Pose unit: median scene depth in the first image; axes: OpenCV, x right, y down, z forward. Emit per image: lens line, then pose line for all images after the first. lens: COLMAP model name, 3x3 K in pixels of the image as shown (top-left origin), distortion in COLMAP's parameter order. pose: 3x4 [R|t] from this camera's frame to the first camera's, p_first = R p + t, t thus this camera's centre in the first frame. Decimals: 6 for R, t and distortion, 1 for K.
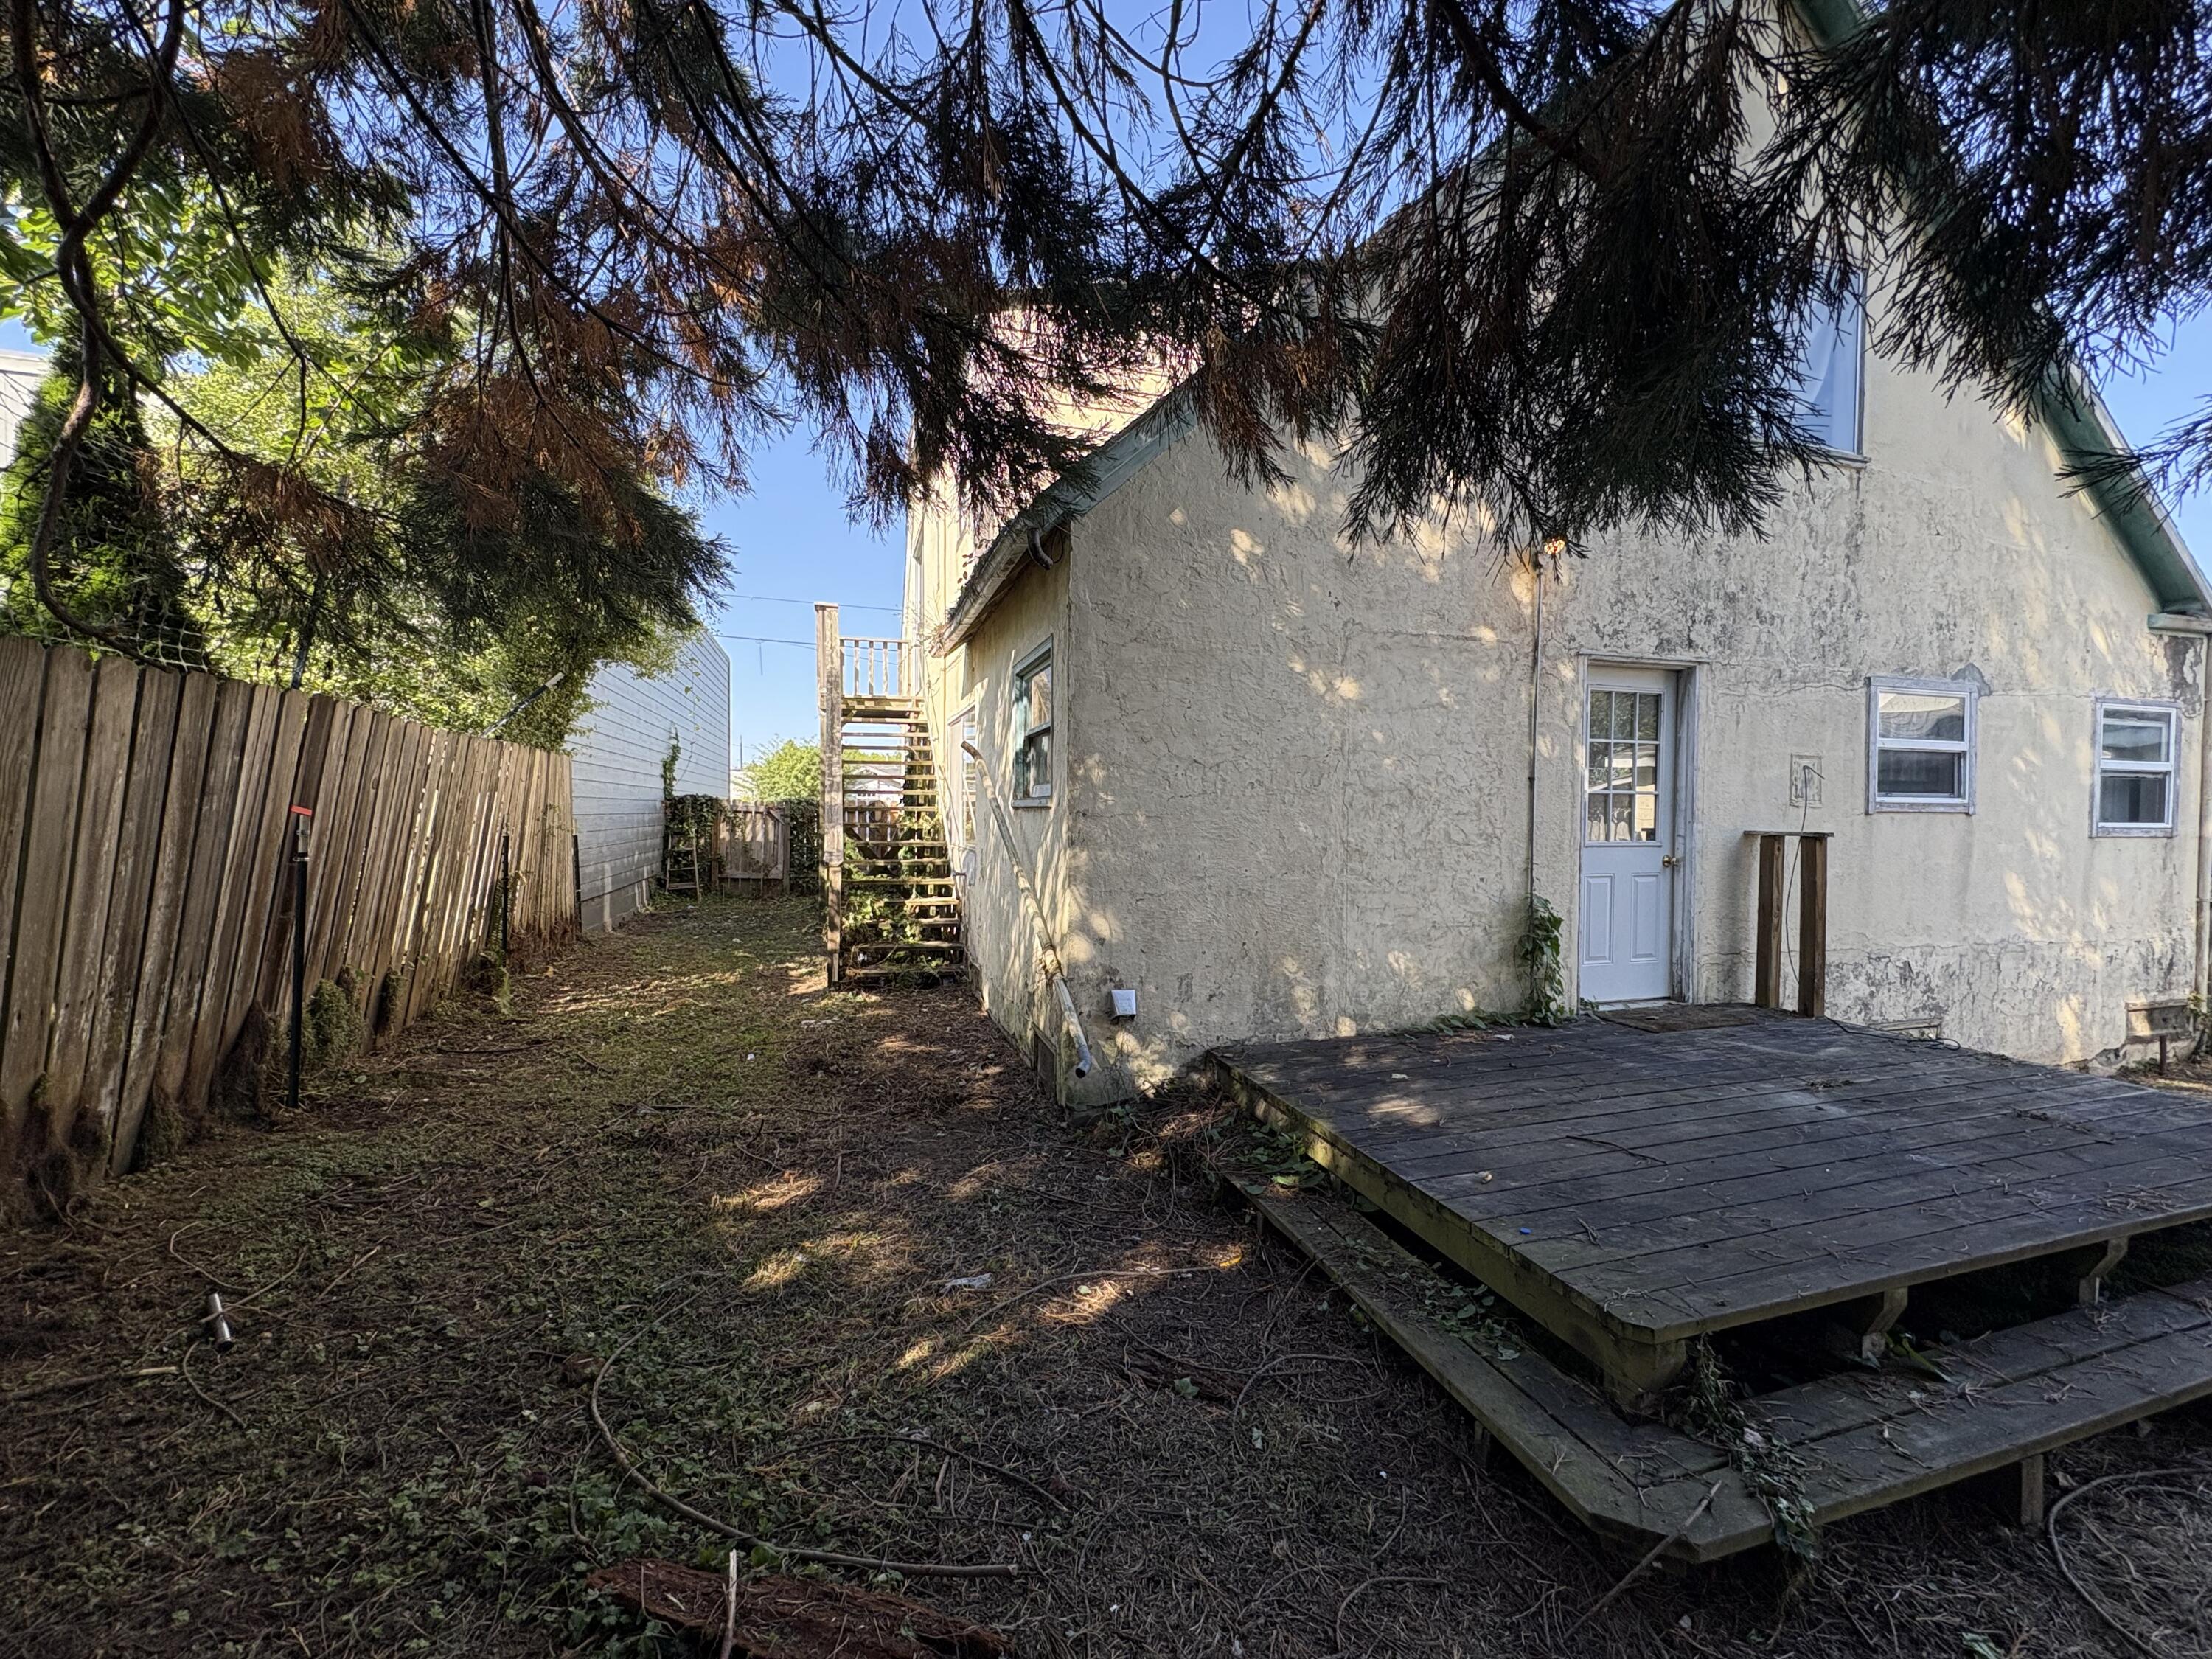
lens RADIAL K [[883.9, 0, 1106.6], [0, 883.9, 830.8], [0, 0, 1]] dist [0.002530, -0.000054]
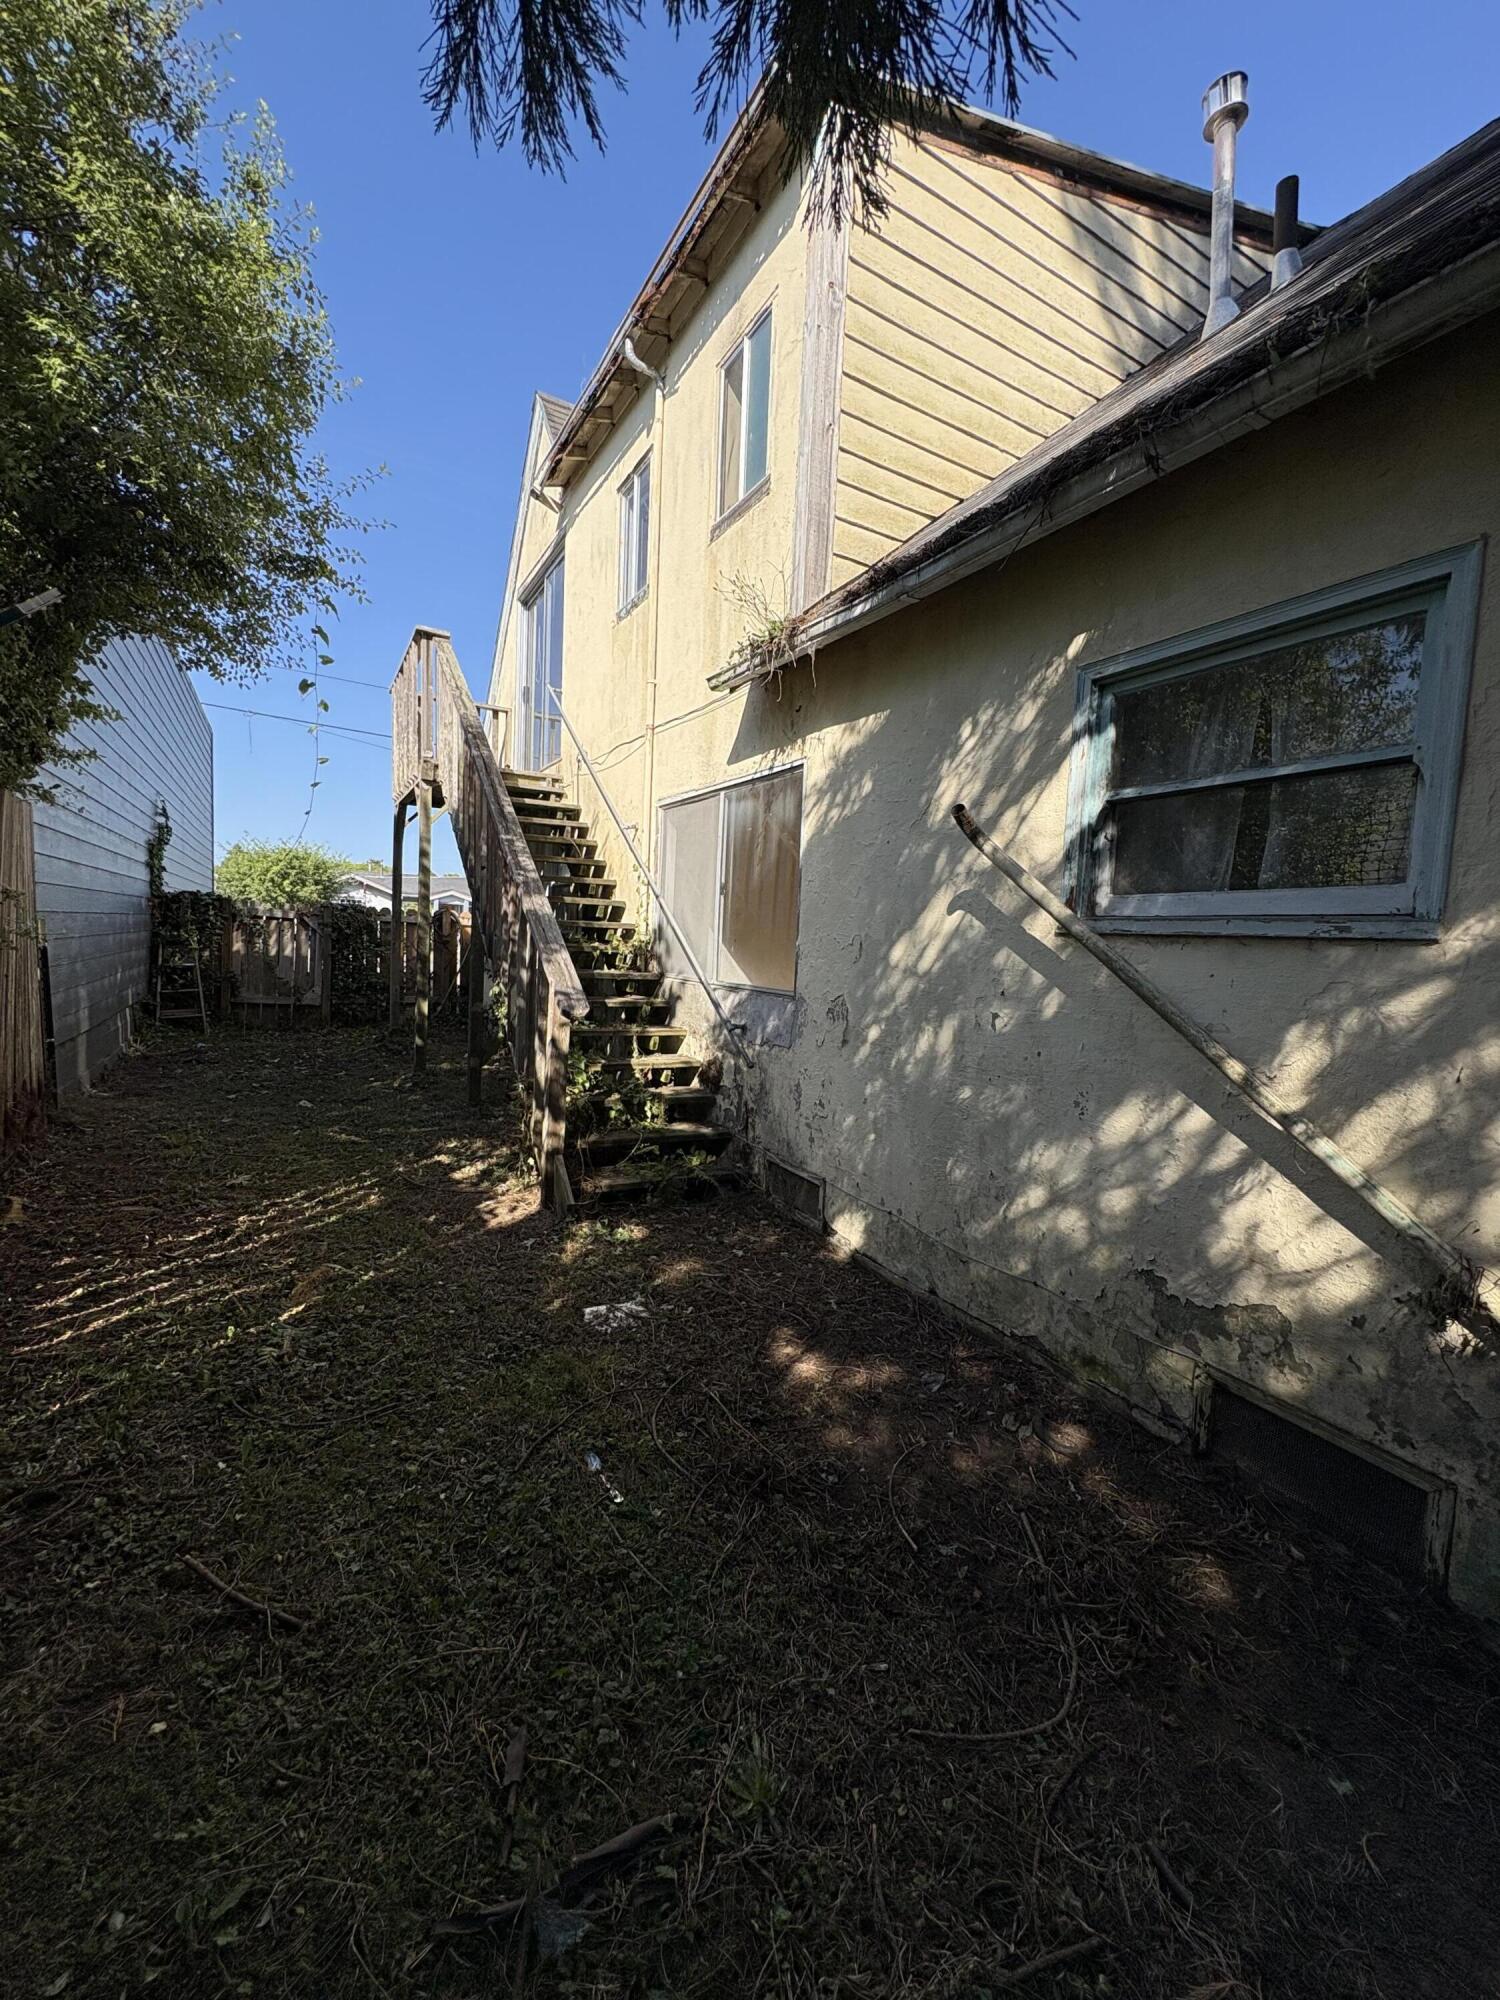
lens RADIAL K [[799.1, 0, 753.0], [0, 799.1, 995.3], [0, 0, 1]] dist [0.002530, -0.000054]
pose [[0.972483, 0.019809, 0.232132, -0.216976], [-0.032482, 0.998175, 0.050902, -0.004034], [-0.230700, -0.057042, 0.971351, 0.305664]]
